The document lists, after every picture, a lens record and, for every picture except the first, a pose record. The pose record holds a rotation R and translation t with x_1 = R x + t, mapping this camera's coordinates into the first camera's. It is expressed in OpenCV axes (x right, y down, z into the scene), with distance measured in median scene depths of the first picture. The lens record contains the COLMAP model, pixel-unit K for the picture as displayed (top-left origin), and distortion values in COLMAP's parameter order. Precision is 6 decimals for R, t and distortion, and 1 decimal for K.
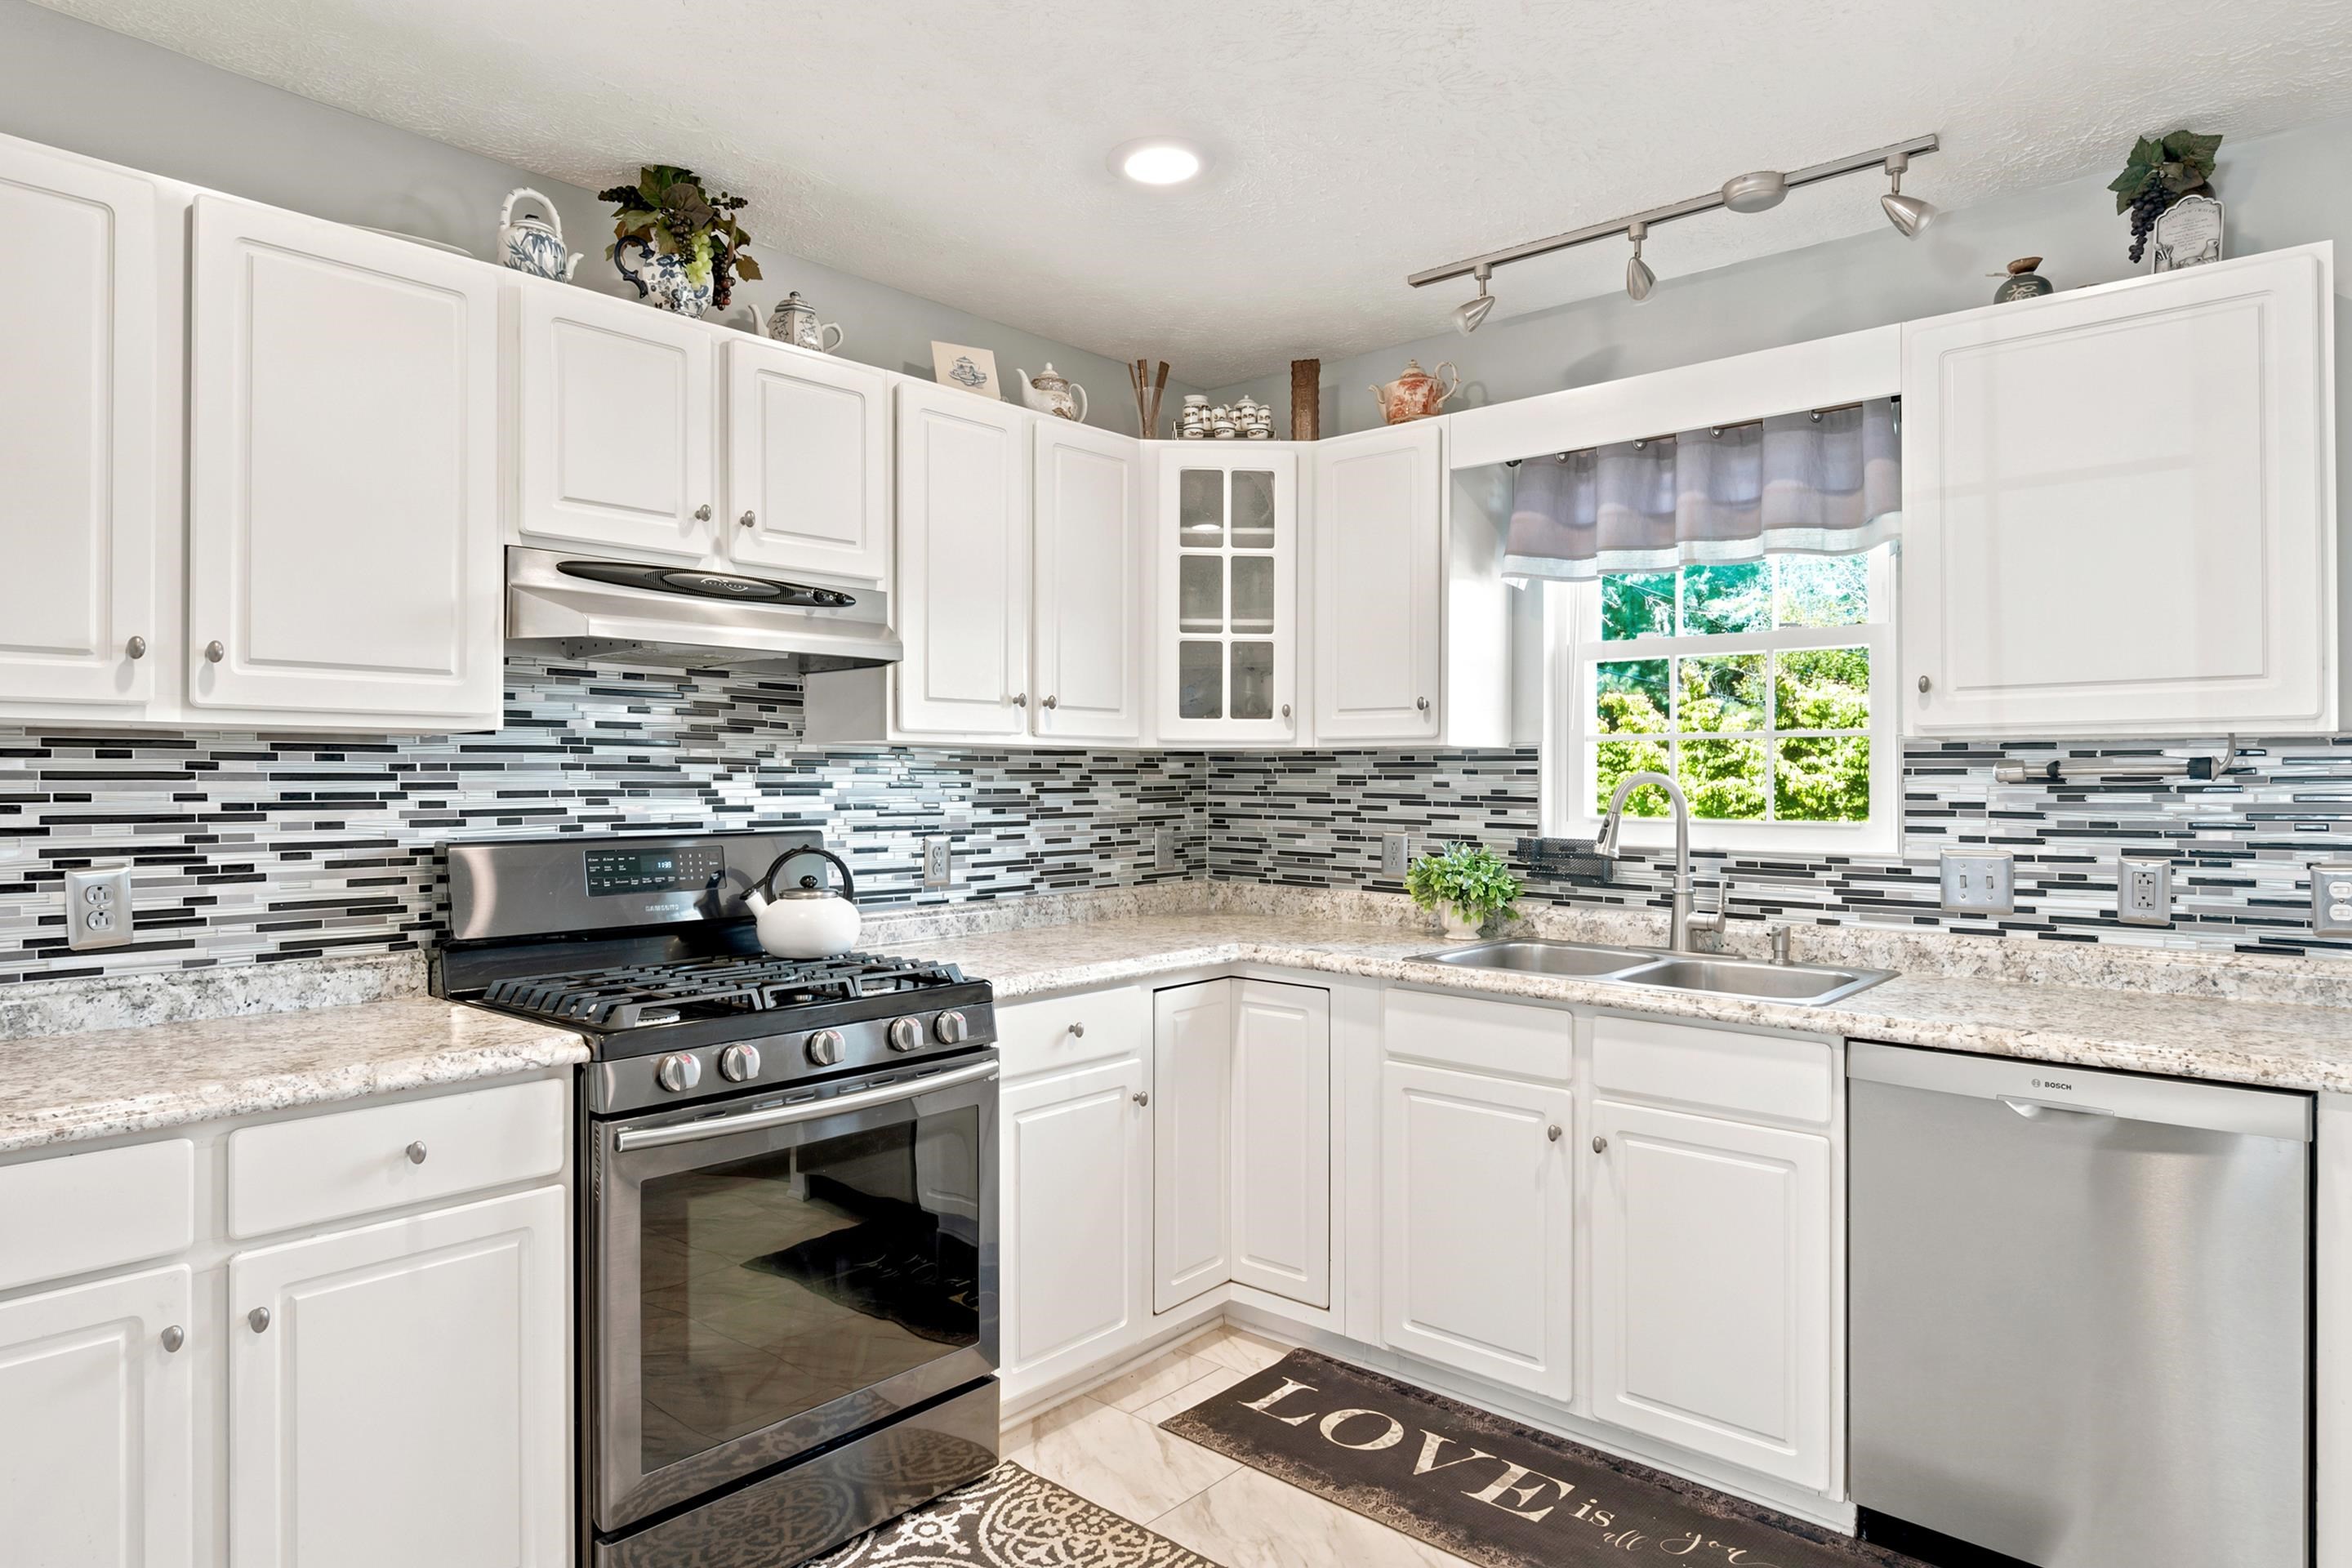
lens RADIAL K [[1359.3, 0, 1163.5], [0, 1359.3, 772.7], [0, 0, 1]] dist [0.004325, -0.019950]
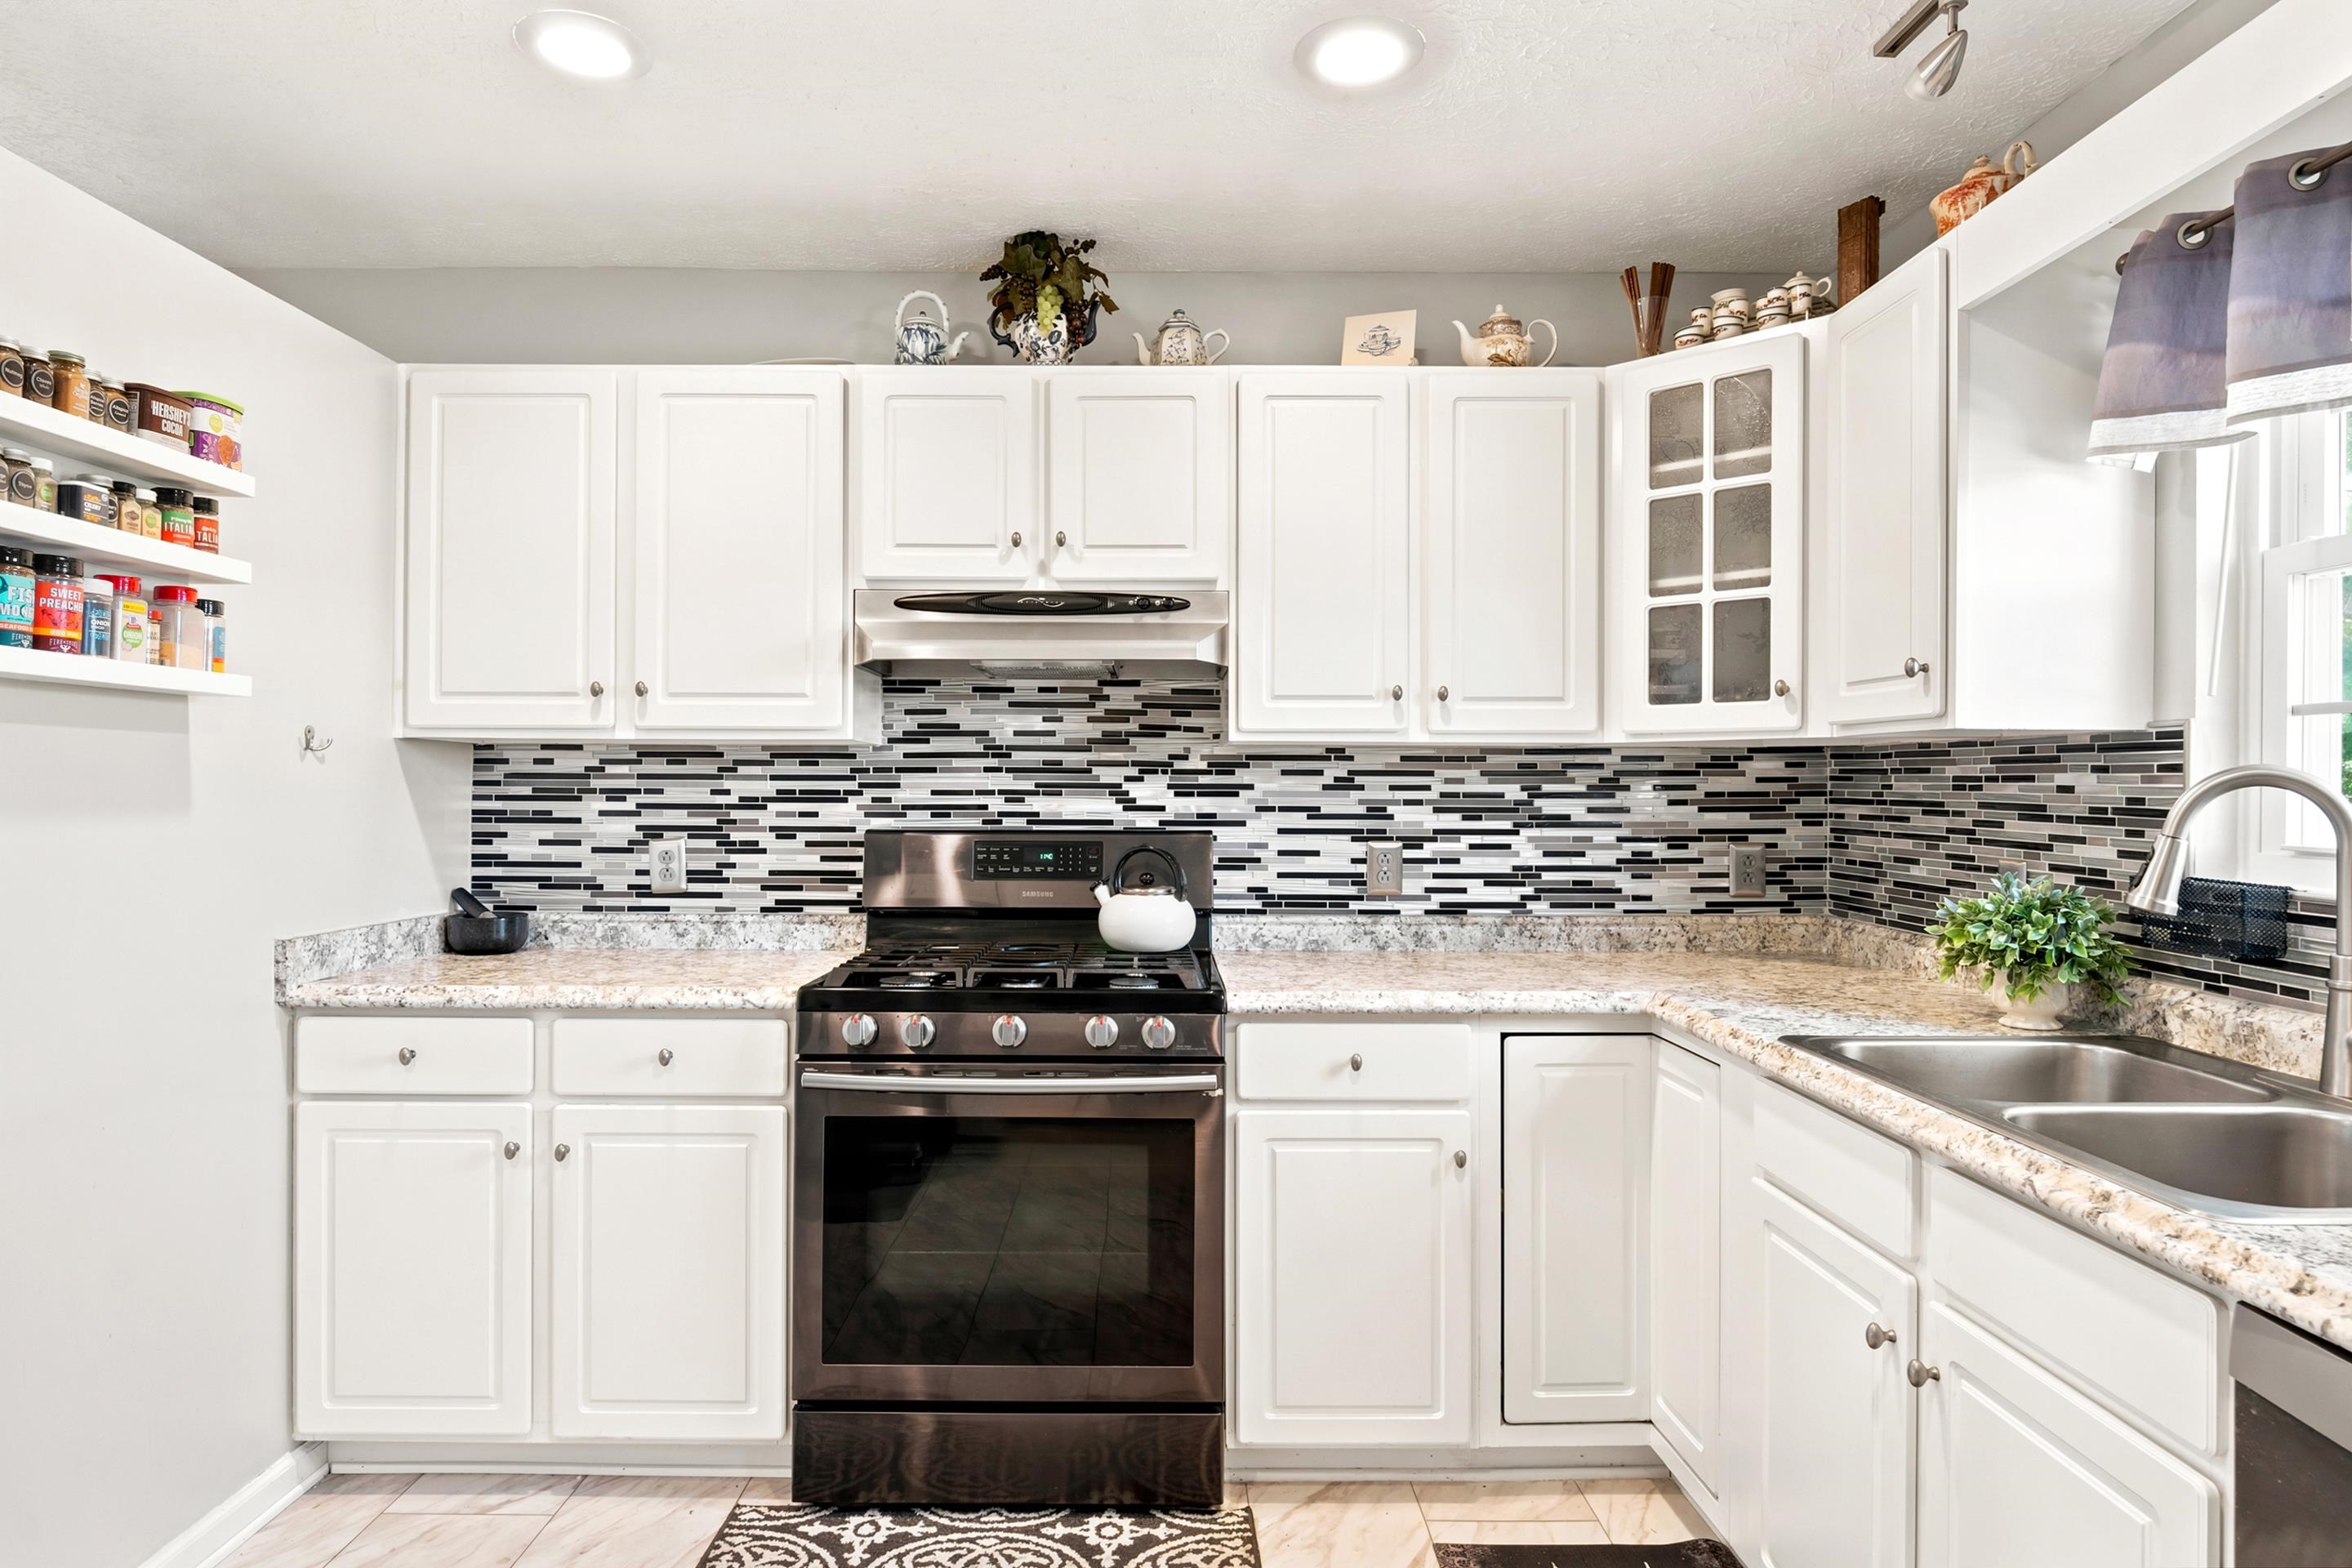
lens RADIAL K [[1336.4, 0, 1155.7], [0, 1336.4, 789.3], [0, 0, 1]] dist [0.006749, -0.018019]
pose [[0.667796, 0.002752, -0.744339, 0.488037], [0.000314, 0.999992, 0.003979, 0.007615], [0.744344, -0.002891, 0.667790, 0.313619]]
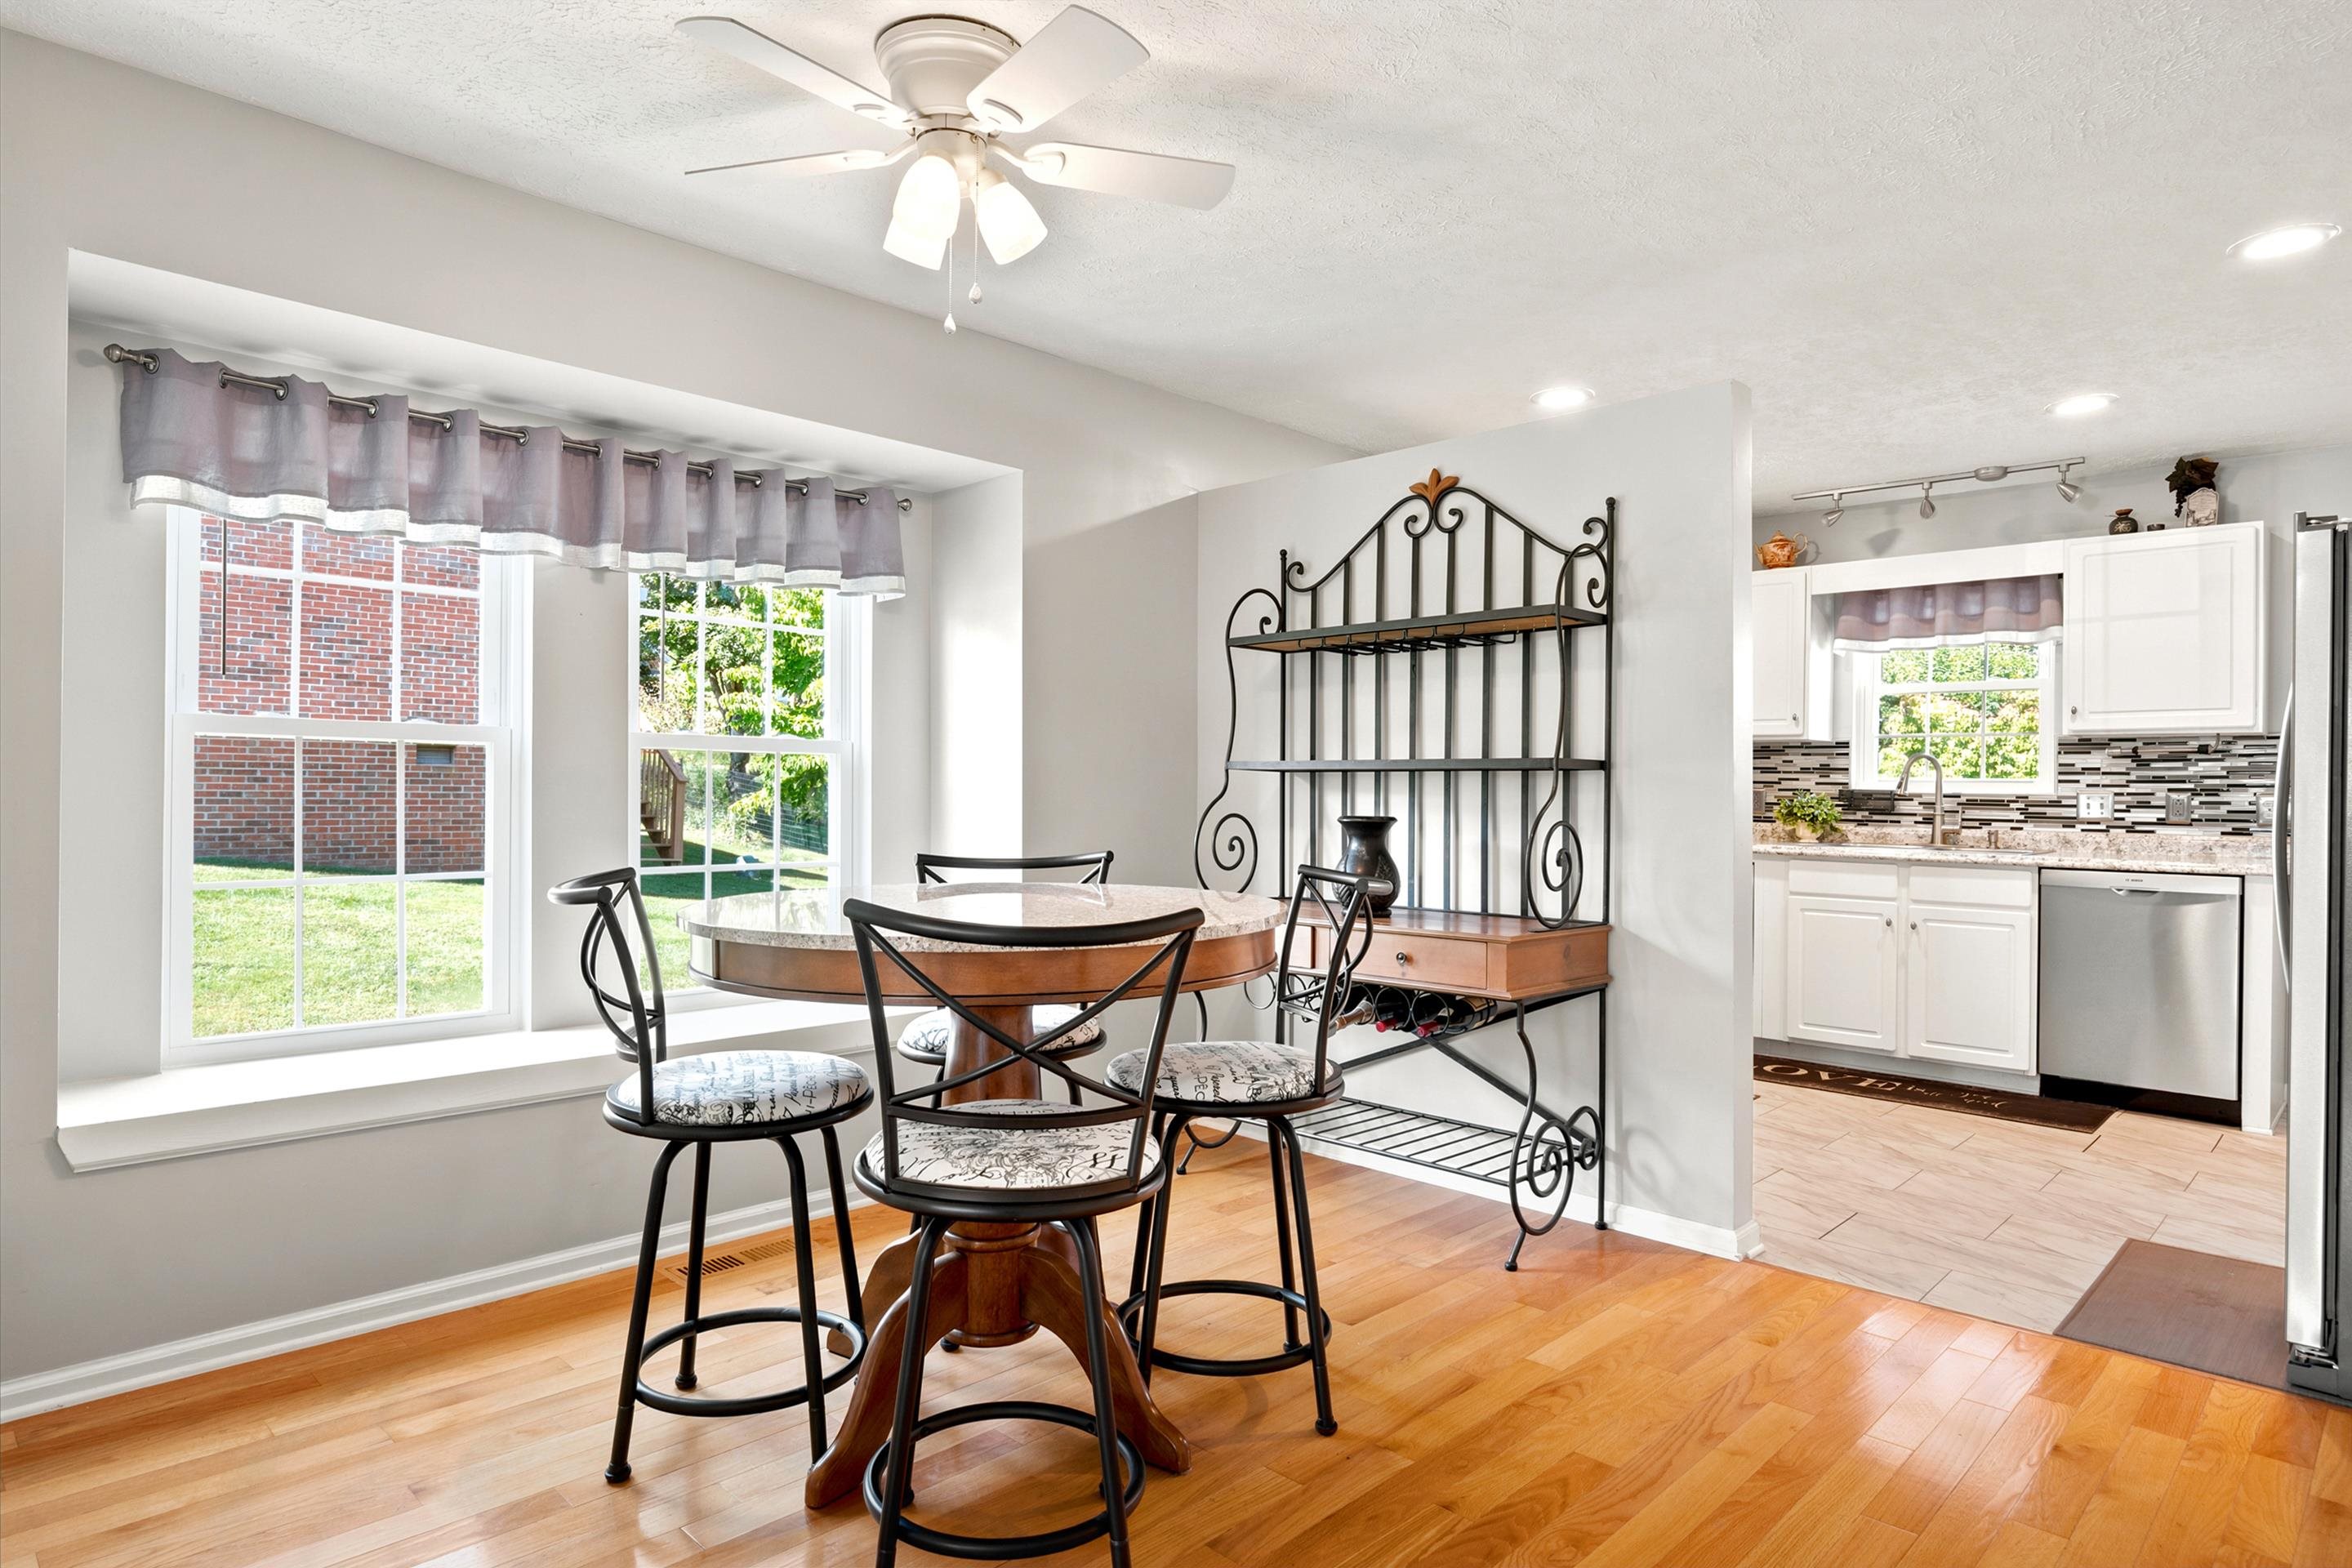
lens RADIAL K [[1336.4, 0, 1155.7], [0, 1336.4, 789.3], [0, 0, 1]] dist [0.006749, -0.018019]
pose [[0.998940, 0.006430, -0.045573, -0.703172], [-0.006035, 0.999943, 0.008785, 0.044048], [0.045627, -0.008501, 0.998922, -1.043436]]
